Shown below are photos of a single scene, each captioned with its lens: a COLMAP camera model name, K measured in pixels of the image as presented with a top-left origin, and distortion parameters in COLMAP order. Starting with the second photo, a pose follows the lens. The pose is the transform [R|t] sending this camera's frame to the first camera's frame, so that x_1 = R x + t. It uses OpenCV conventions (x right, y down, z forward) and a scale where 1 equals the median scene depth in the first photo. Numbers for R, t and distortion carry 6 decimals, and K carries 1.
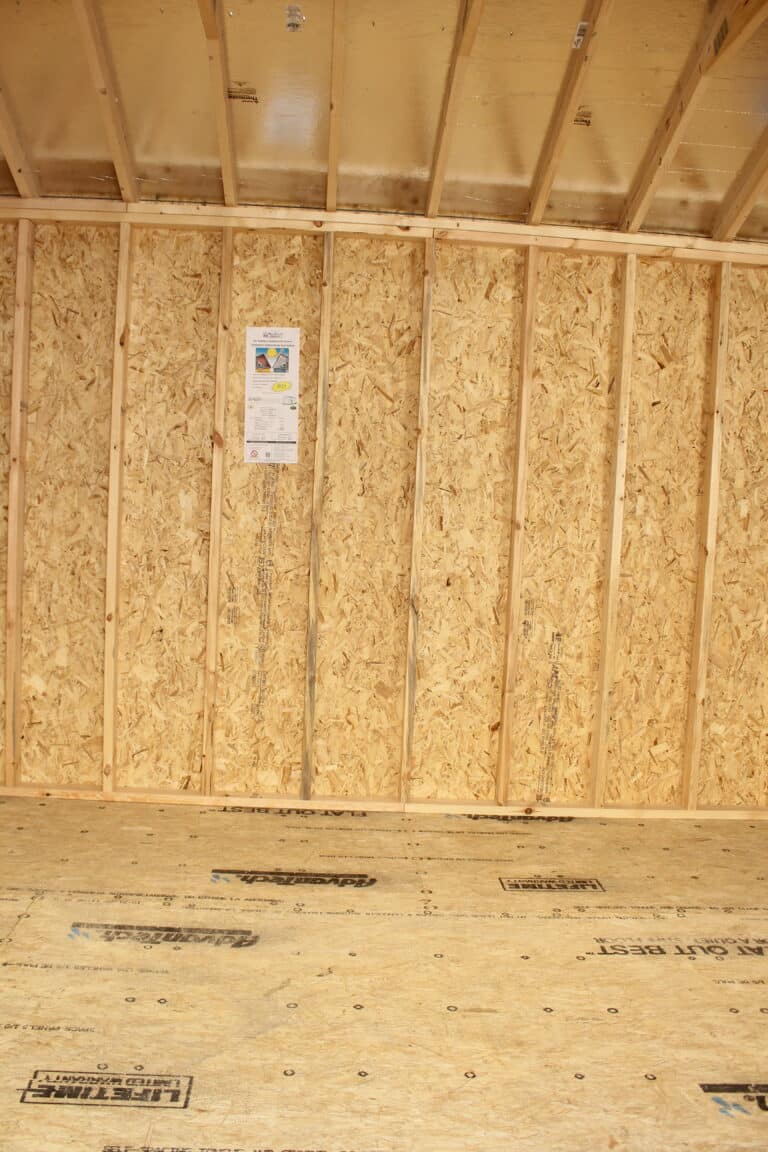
lens RADIAL K [[981.8, 0, 343.4], [0, 981.8, 540.7], [0, 0, 1]] dist [-0.107912, 0.058047]
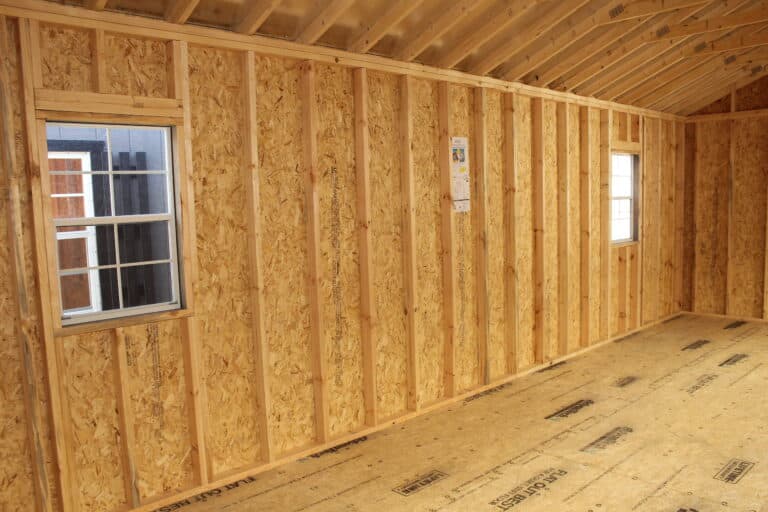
lens RADIAL K [[654.6, 0, 381.4], [0, 654.6, 258.5], [0, 0, 1]] dist [-0.107912, 0.058047]
pose [[0.732171, -0.129367, 0.668723, -1.024082], [0.090164, 0.991565, 0.093104, -0.120400], [-0.675127, -0.007874, 0.737659, 0.198013]]
